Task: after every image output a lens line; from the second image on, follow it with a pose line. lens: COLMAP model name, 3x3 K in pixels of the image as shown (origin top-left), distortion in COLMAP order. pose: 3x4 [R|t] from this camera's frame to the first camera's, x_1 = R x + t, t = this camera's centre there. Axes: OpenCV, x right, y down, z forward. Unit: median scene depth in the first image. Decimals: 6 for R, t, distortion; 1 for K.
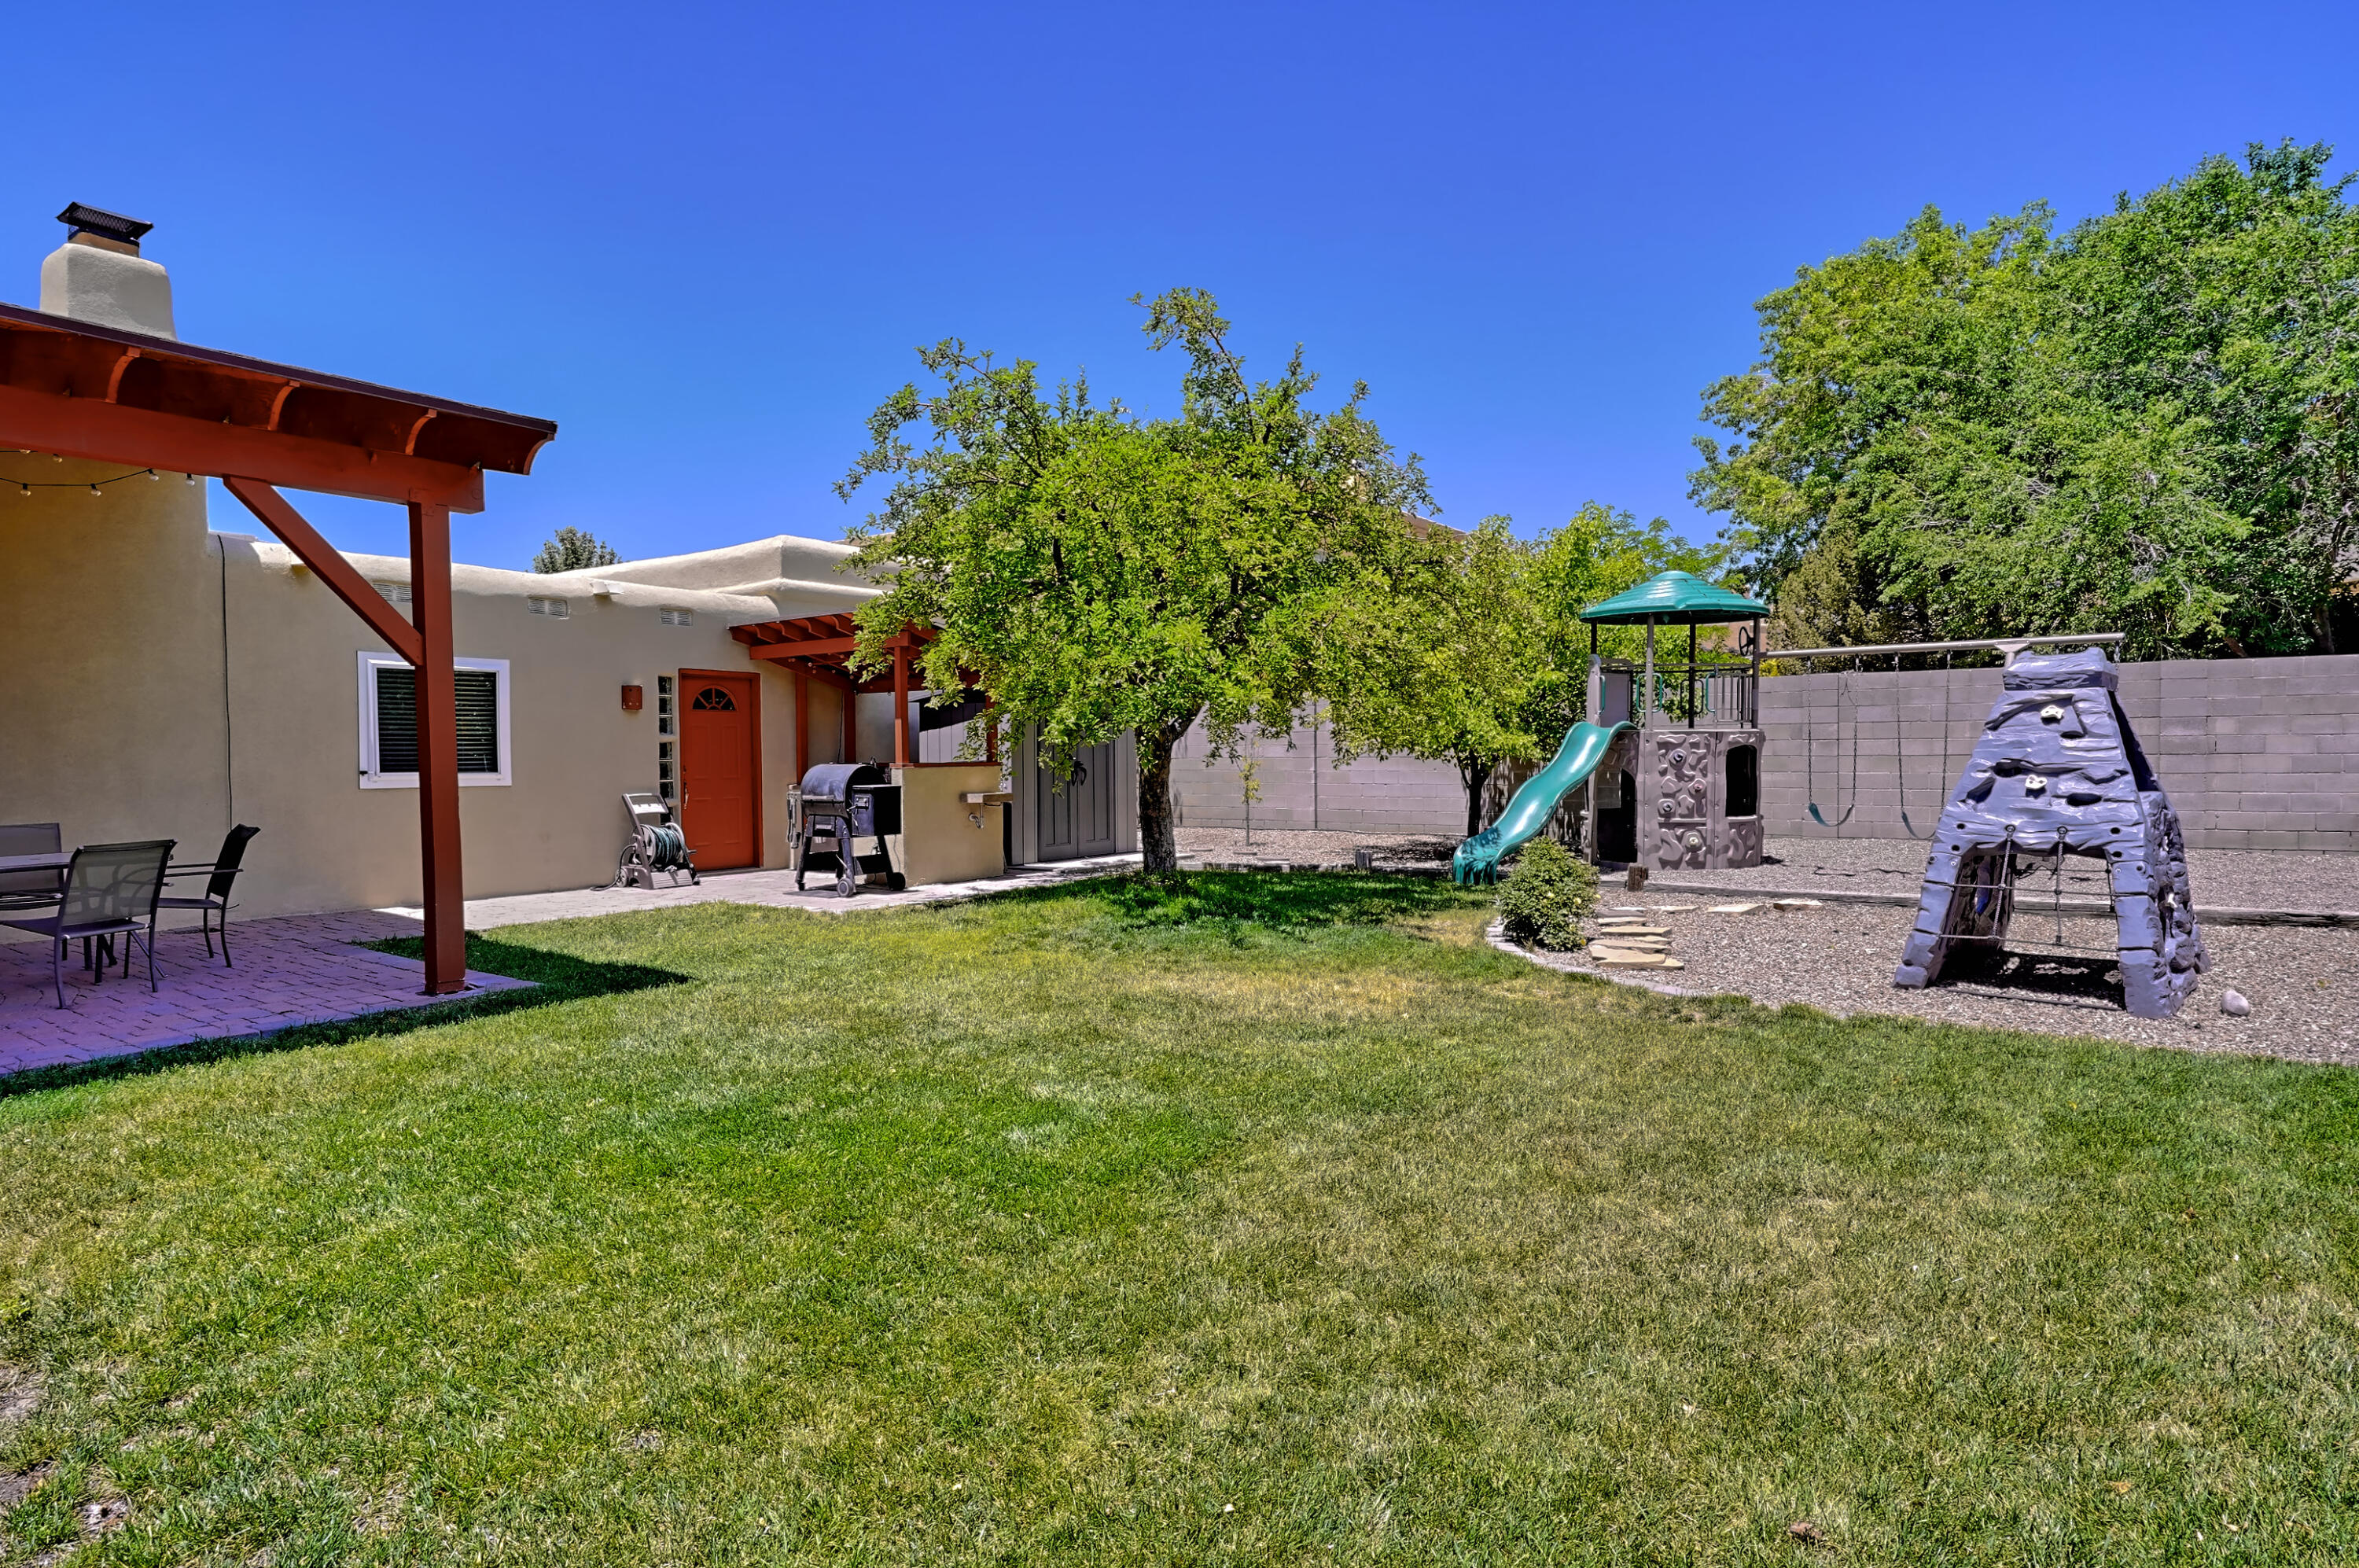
lens RADIAL K [[1300.5, 0, 1179.5], [0, 1300.5, 784.0], [0, 0, 1]] dist [-0.002260, -0.000214]
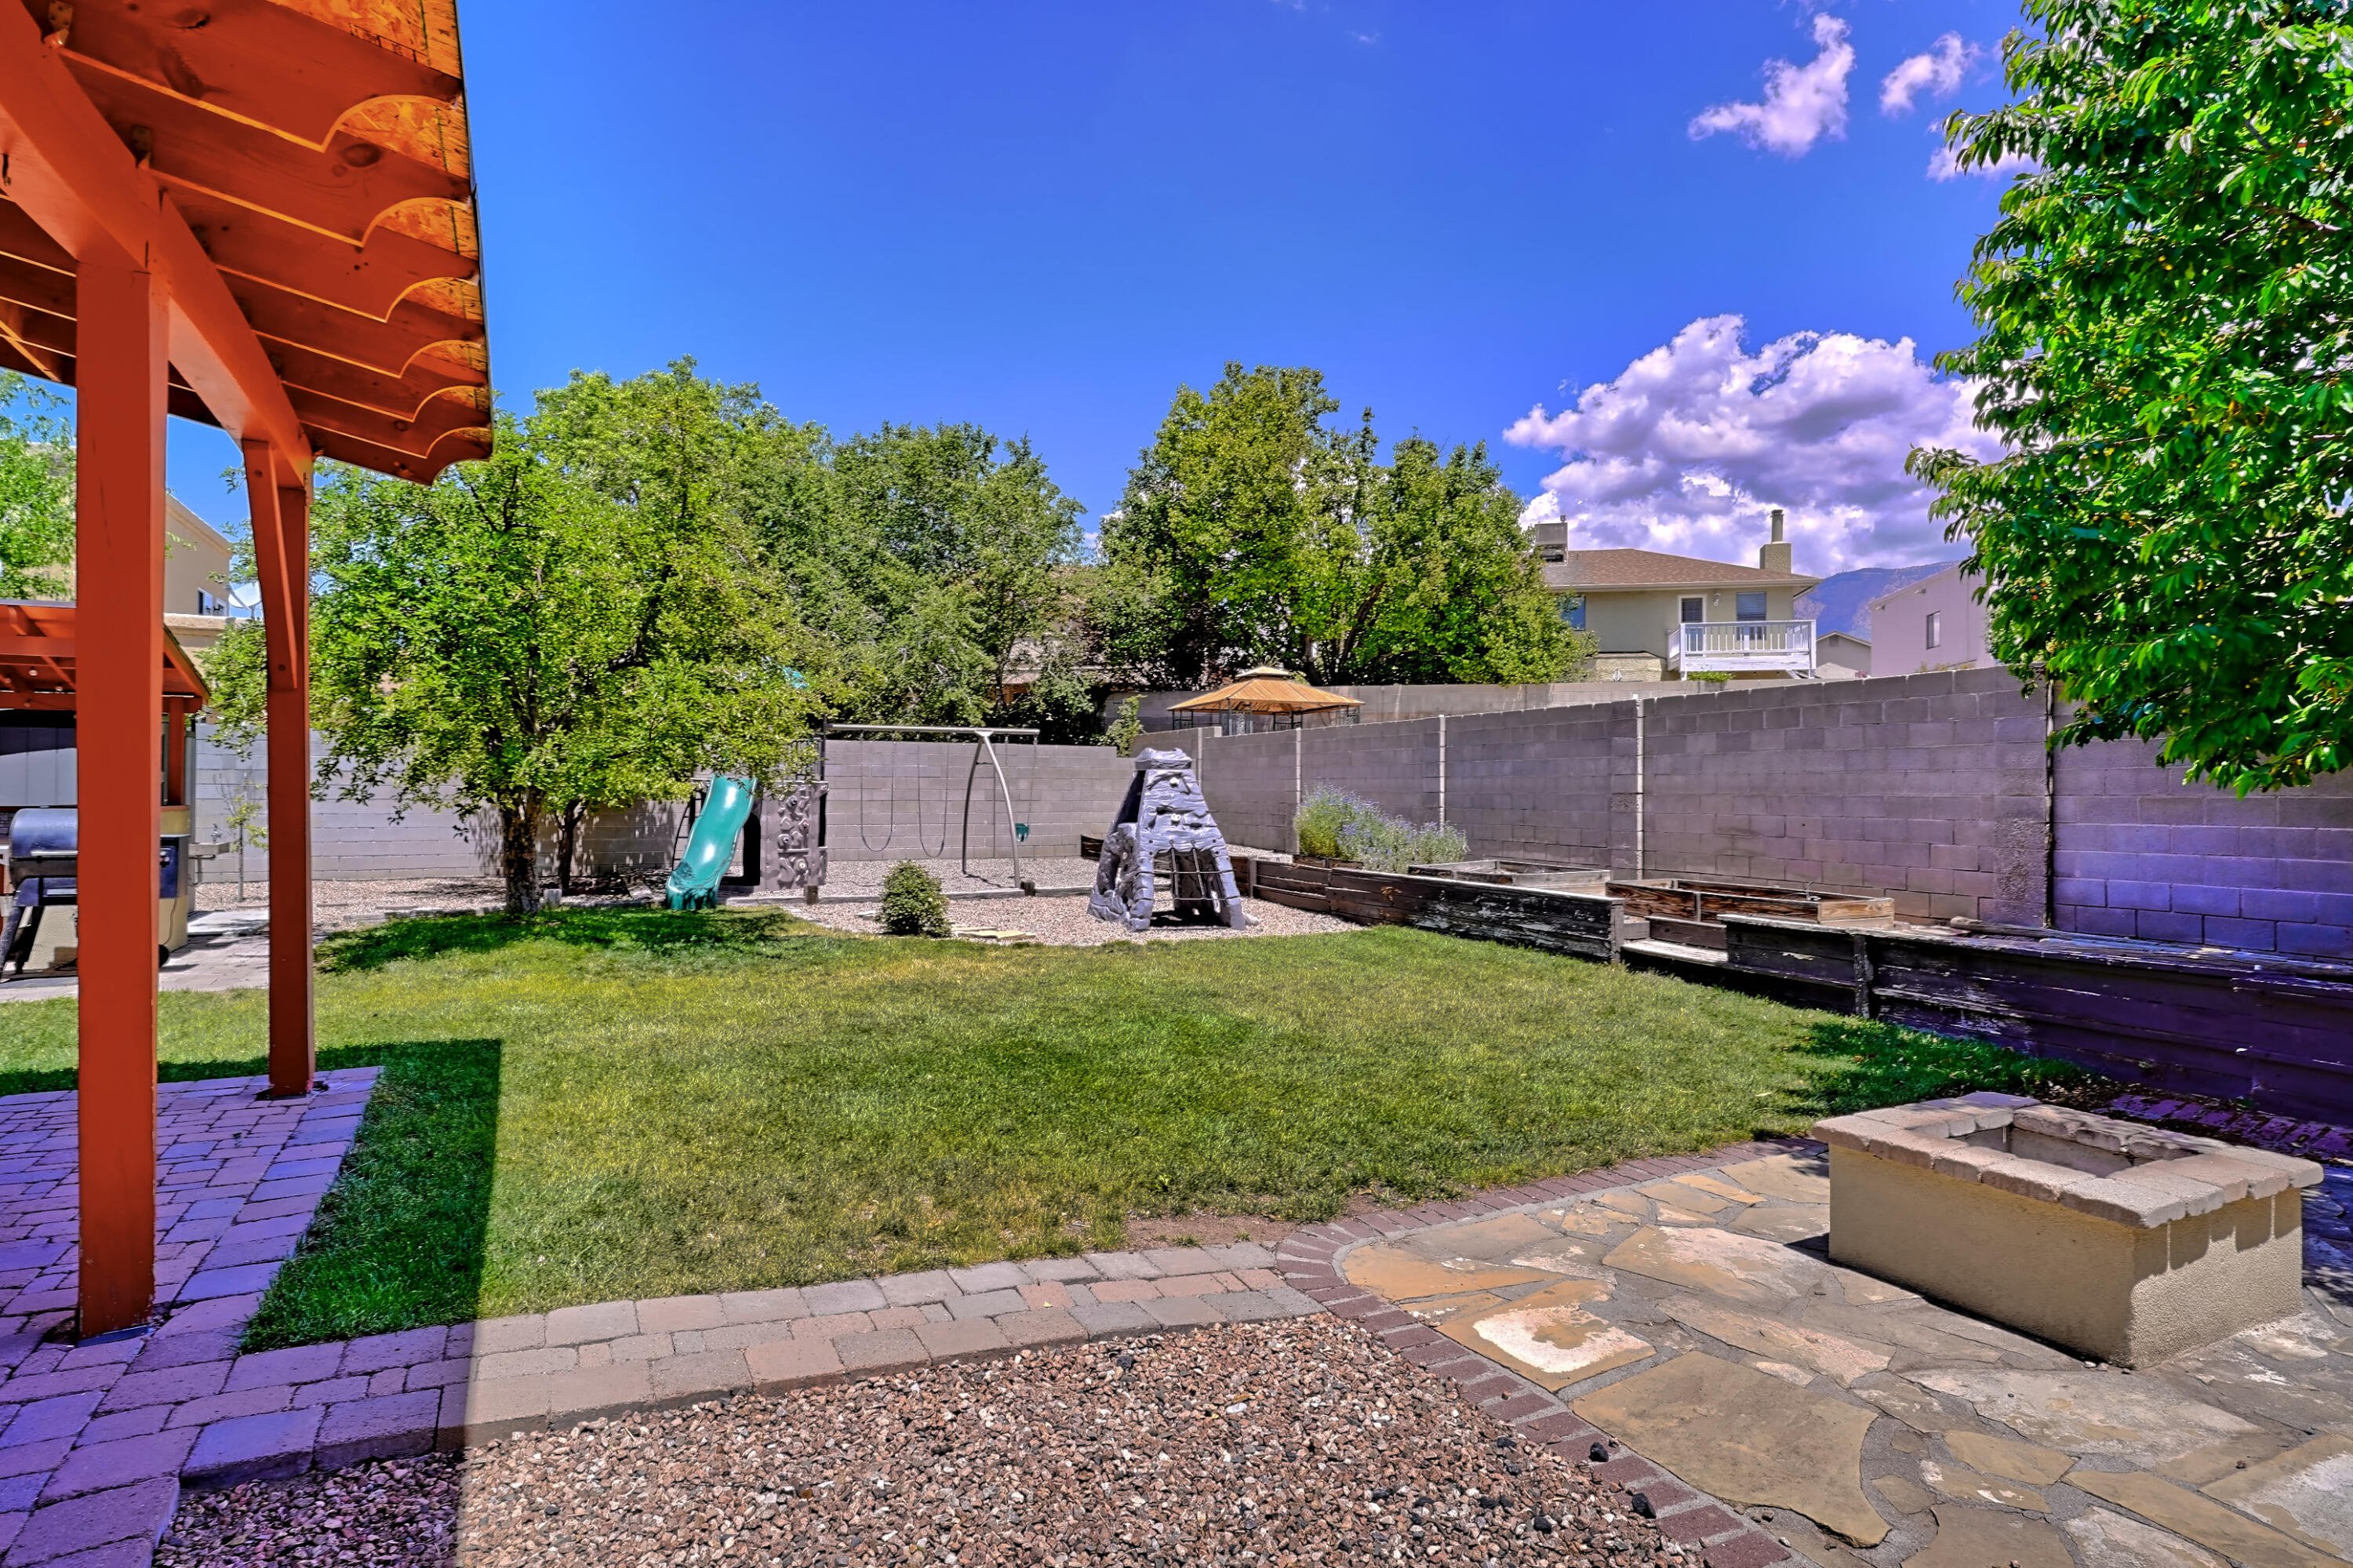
lens RADIAL K [[1241.2, 0, 1176.5], [0, 1241.2, 784.0], [0, 0, 1]] dist [-0.001336, 0.001678]
pose [[0.462616, 0.016097, 0.886413, -0.539952], [0.012575, 0.999615, -0.024715, -0.003056], [-0.886470, 0.022580, 0.462235, 0.085642]]
